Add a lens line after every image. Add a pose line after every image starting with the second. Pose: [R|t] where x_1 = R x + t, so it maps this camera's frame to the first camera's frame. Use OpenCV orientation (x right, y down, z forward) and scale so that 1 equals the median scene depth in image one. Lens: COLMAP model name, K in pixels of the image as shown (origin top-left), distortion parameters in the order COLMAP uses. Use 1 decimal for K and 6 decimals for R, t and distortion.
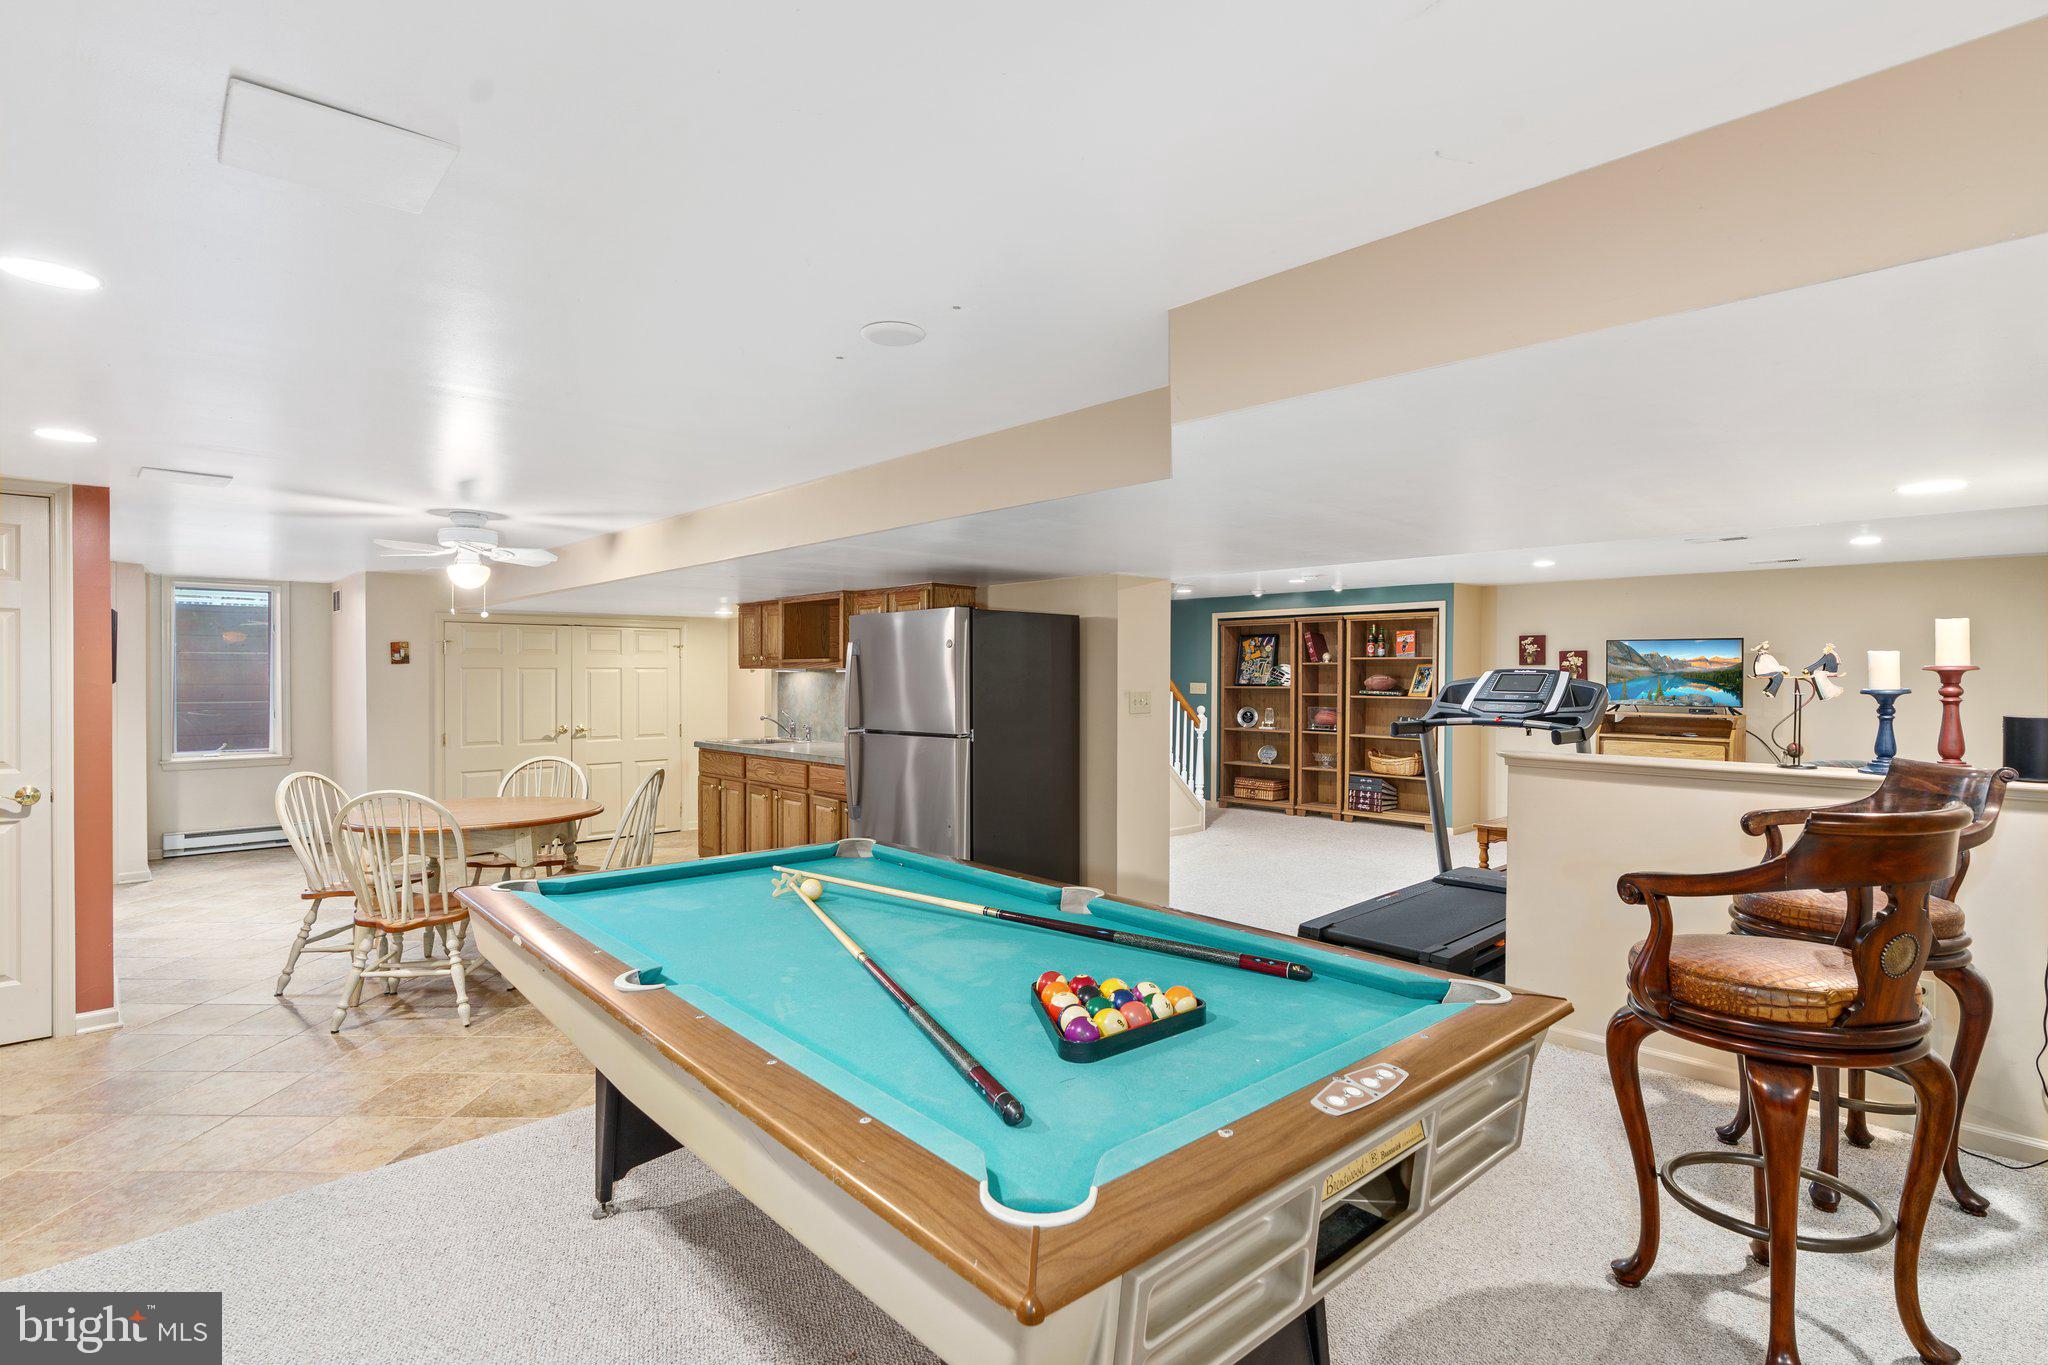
lens RADIAL K [[1000.9, 0, 1018.5], [0, 1000.9, 676.5], [0, 0, 1]] dist [-0.000782, 0.000058]
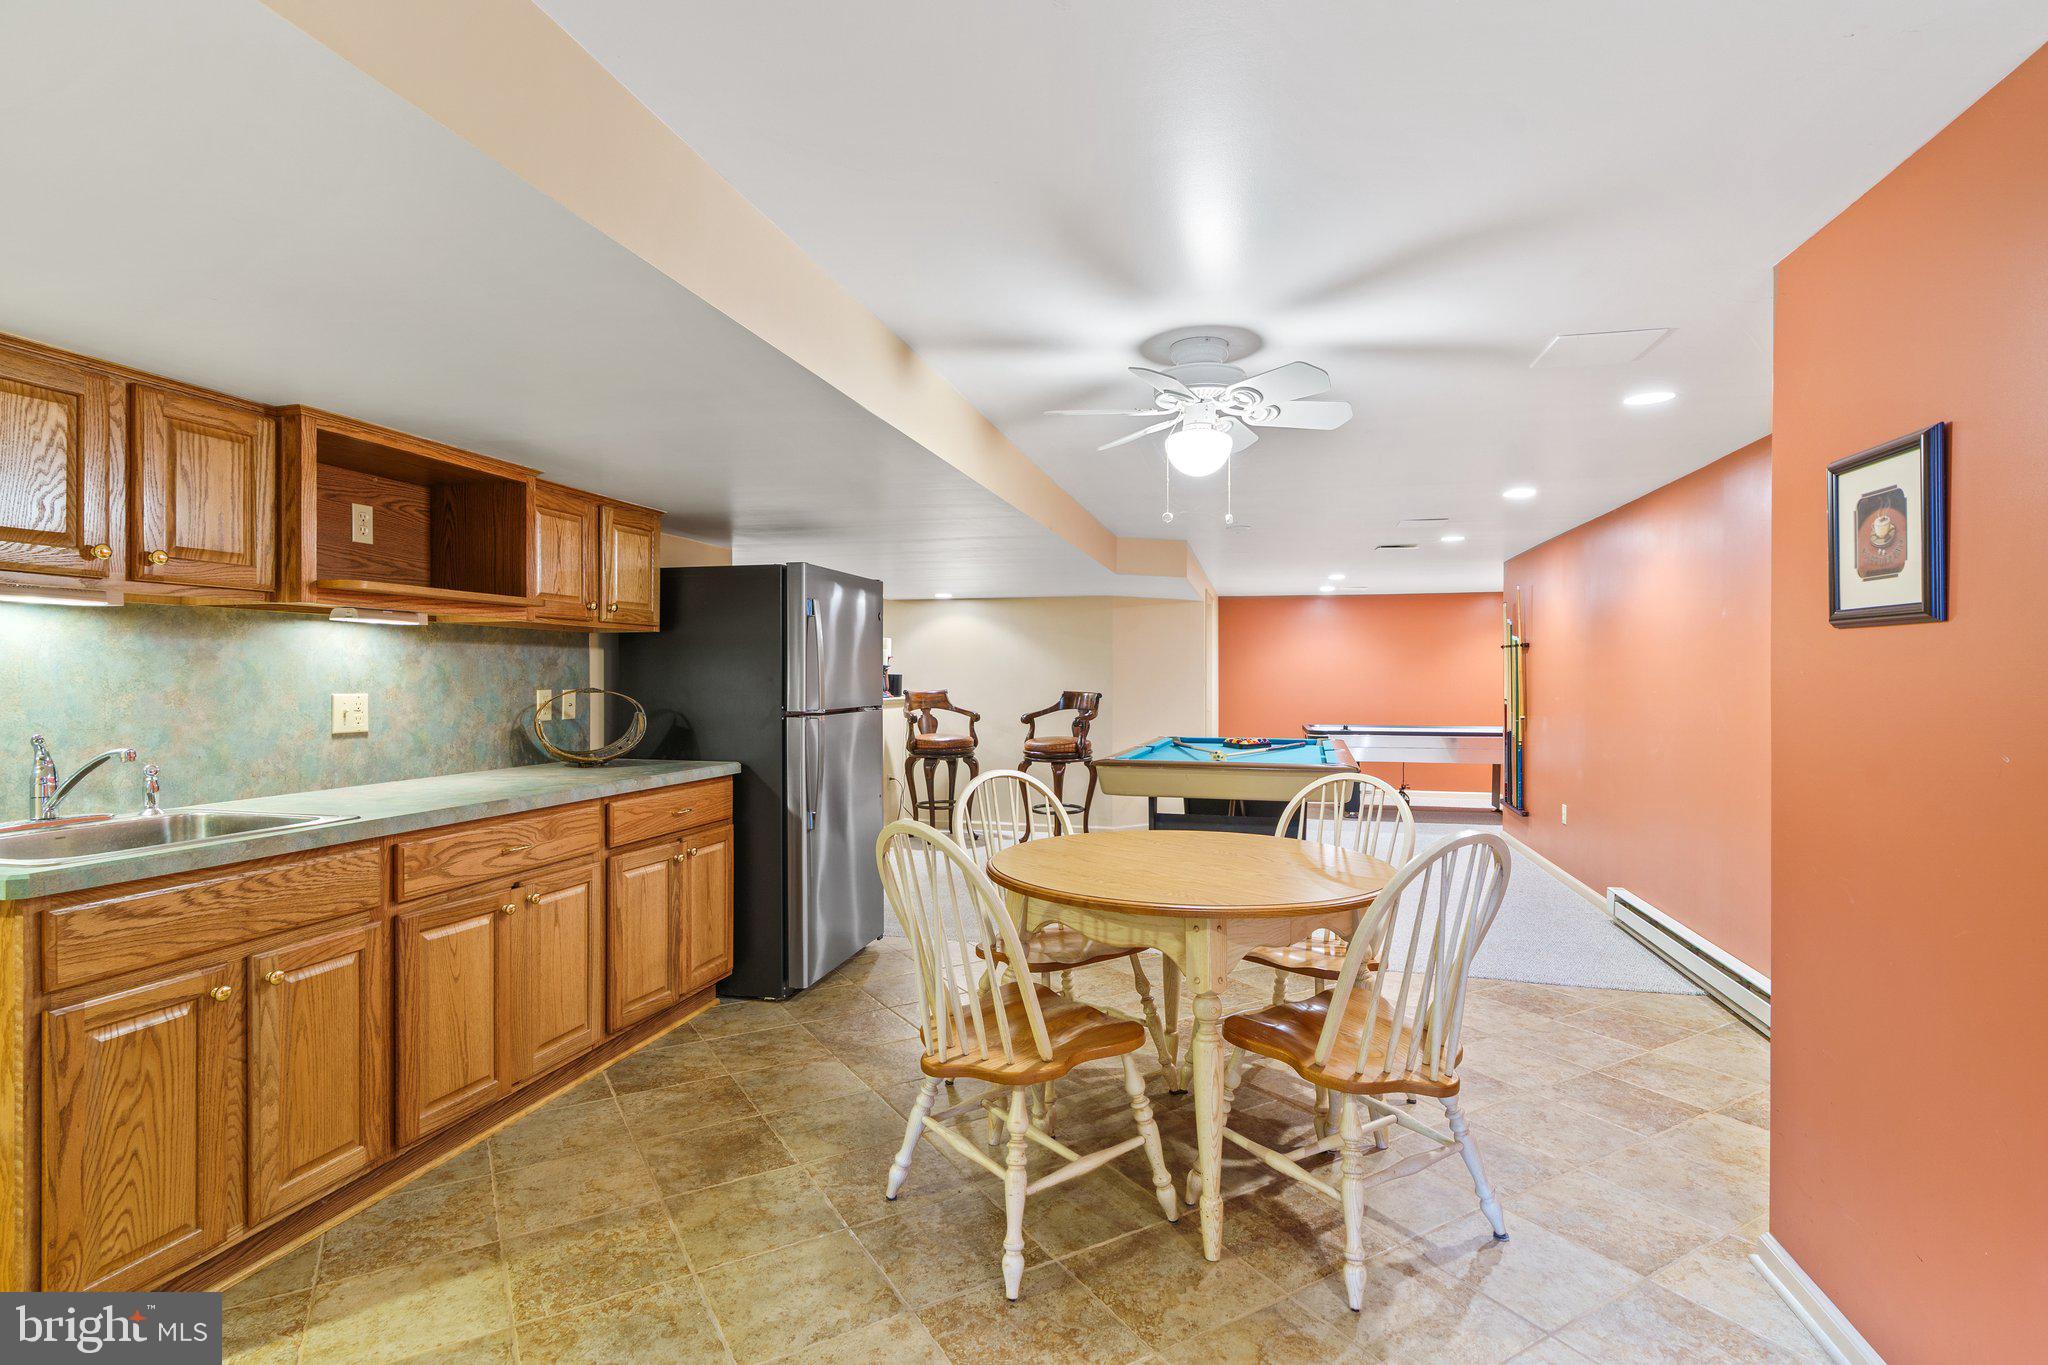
lens RADIAL K [[1000.9, 0, 1018.5], [0, 1000.9, 676.5], [0, 0, 1]] dist [-0.000782, 0.000058]
pose [[-0.560020, -0.005366, 0.828462, -0.761295], [0.004129, 0.999949, 0.009267, 0.018026], [-0.828469, 0.008611, -0.559969, 1.109625]]
